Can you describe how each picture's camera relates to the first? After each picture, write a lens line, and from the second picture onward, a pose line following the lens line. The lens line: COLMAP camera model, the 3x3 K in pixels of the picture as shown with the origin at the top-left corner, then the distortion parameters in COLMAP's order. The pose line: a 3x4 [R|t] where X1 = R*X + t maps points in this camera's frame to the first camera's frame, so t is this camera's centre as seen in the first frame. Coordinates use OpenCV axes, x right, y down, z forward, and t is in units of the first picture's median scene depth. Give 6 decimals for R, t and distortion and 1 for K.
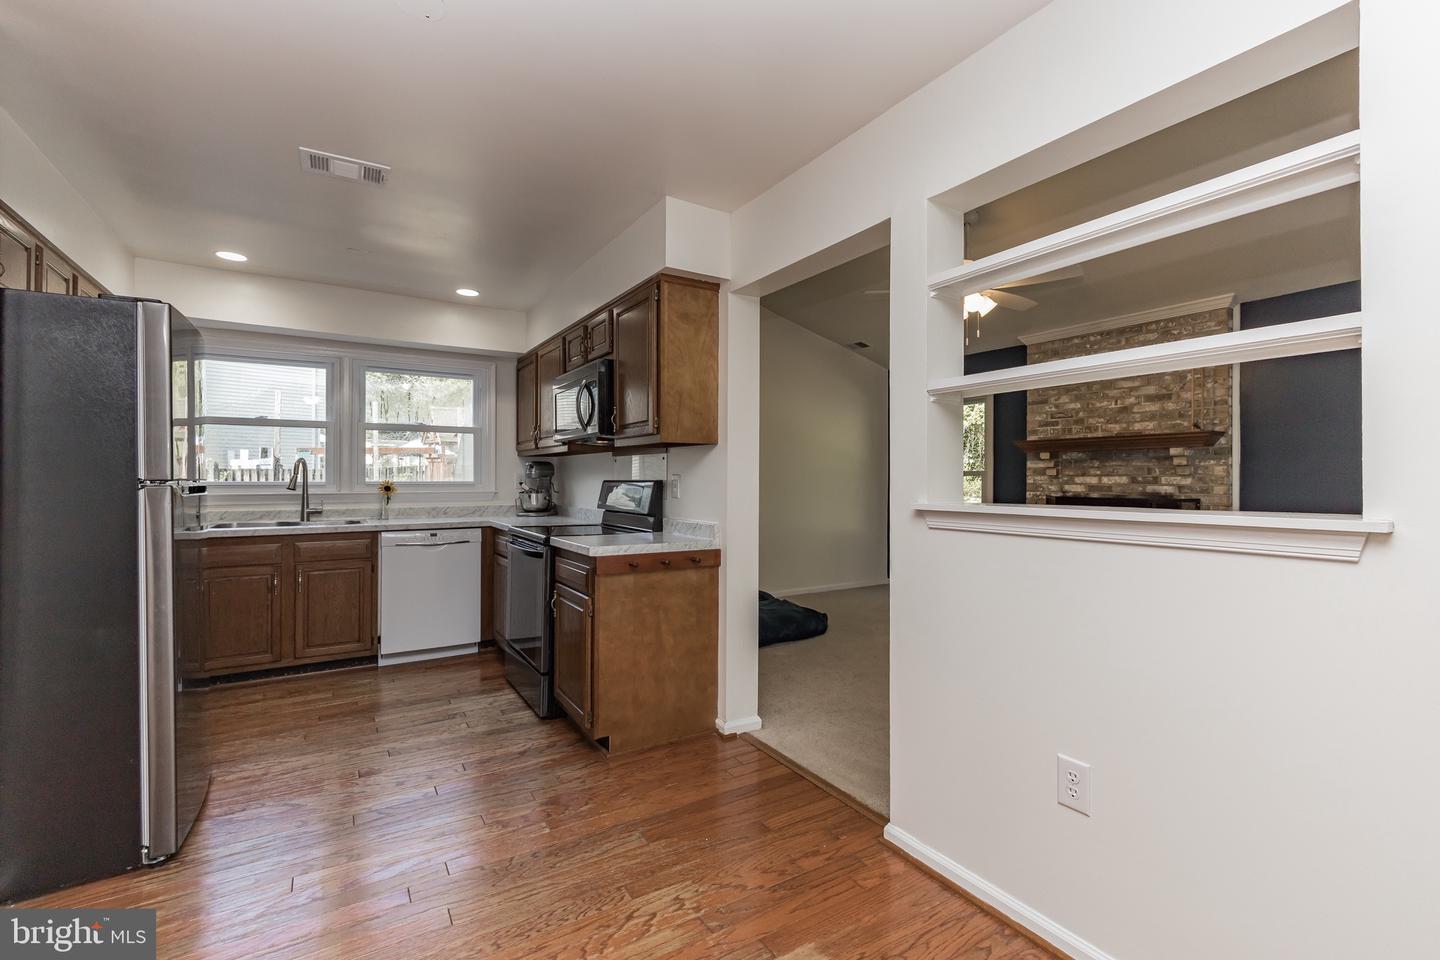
lens RADIAL K [[618.4, 0, 720.0], [0, 618.4, 471.9], [0, 0, 1]] dist [-0.000058, -0.000040]
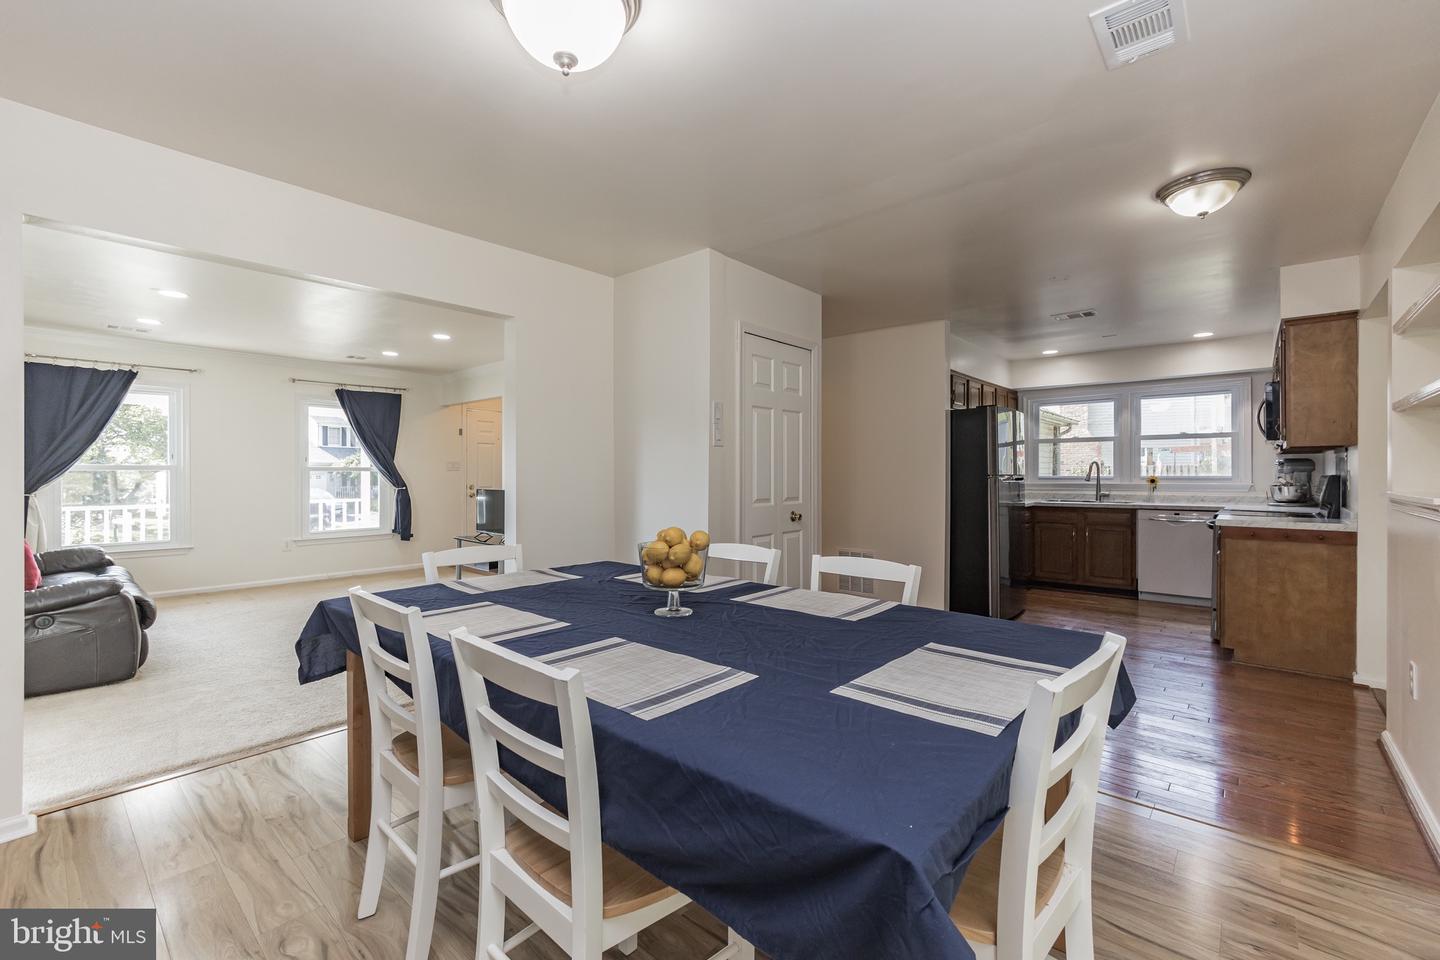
lens RADIAL K [[618.4, 0, 720.0], [0, 618.4, 471.9], [0, 0, 1]] dist [-0.000058, -0.000040]
pose [[0.281896, -0.005185, -0.959431, 0.581136], [0.011633, 0.999930, -0.001986, -0.003202], [0.959374, -0.010601, 0.281937, -0.381955]]
